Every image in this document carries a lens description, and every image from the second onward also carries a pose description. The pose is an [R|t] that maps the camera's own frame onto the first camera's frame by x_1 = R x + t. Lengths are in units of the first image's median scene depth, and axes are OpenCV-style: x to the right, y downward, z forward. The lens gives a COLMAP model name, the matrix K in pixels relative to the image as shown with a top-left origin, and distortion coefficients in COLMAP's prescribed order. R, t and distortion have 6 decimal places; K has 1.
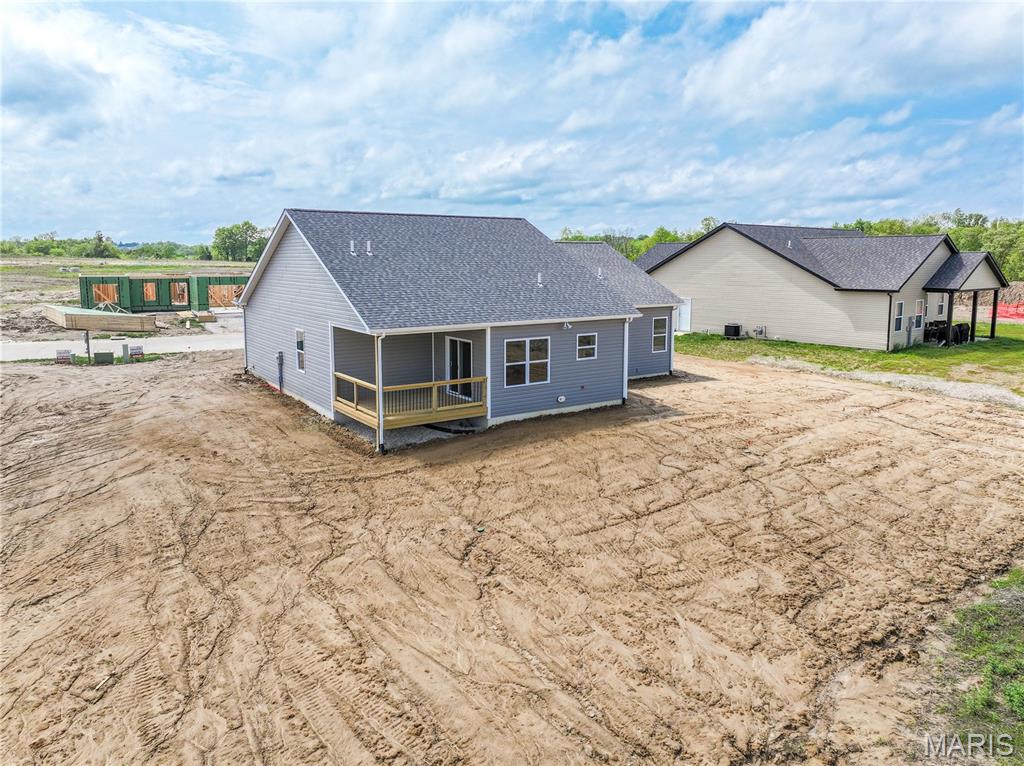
lens RADIAL K [[721.2, 0, 512.0], [0, 721.2, 383.0], [0, 0, 1]] dist [0.000118, 0.006035]
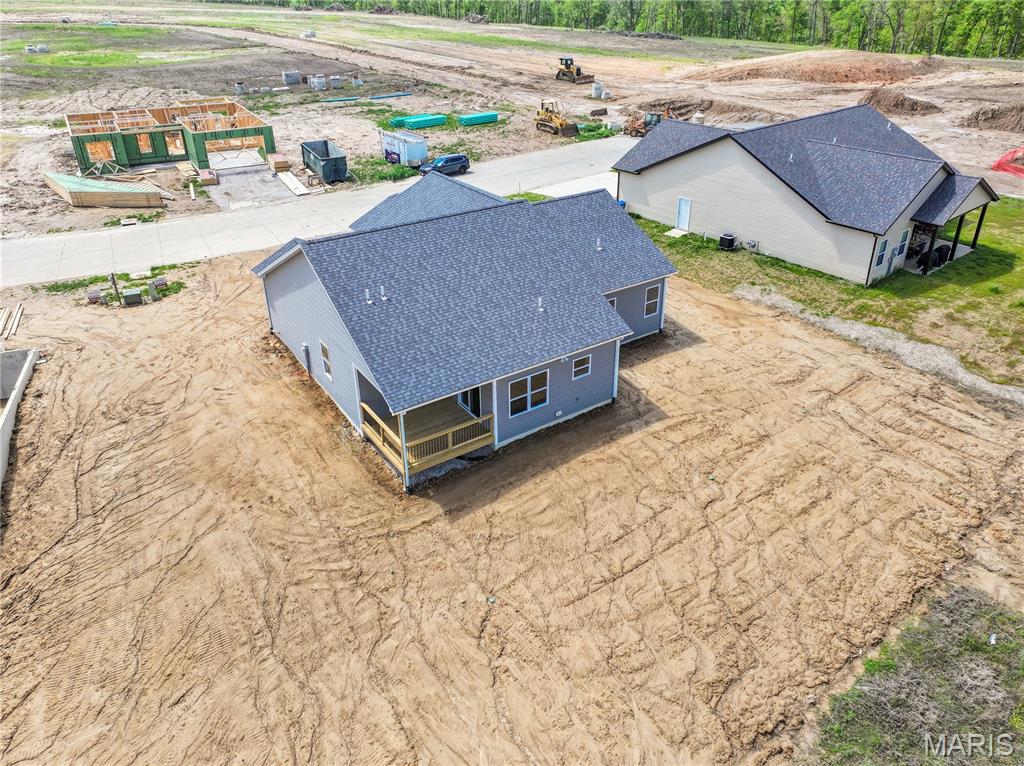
lens RADIAL K [[715.4, 0, 525.6], [0, 715.4, 369.2], [0, 0, 1]] dist [0.000918, -0.000325]
pose [[0.999912, -0.009785, 0.008904, 0.008984], [0.006304, 0.944116, 0.329554, -0.607512], [-0.011631, -0.329469, 0.944095, -0.083935]]
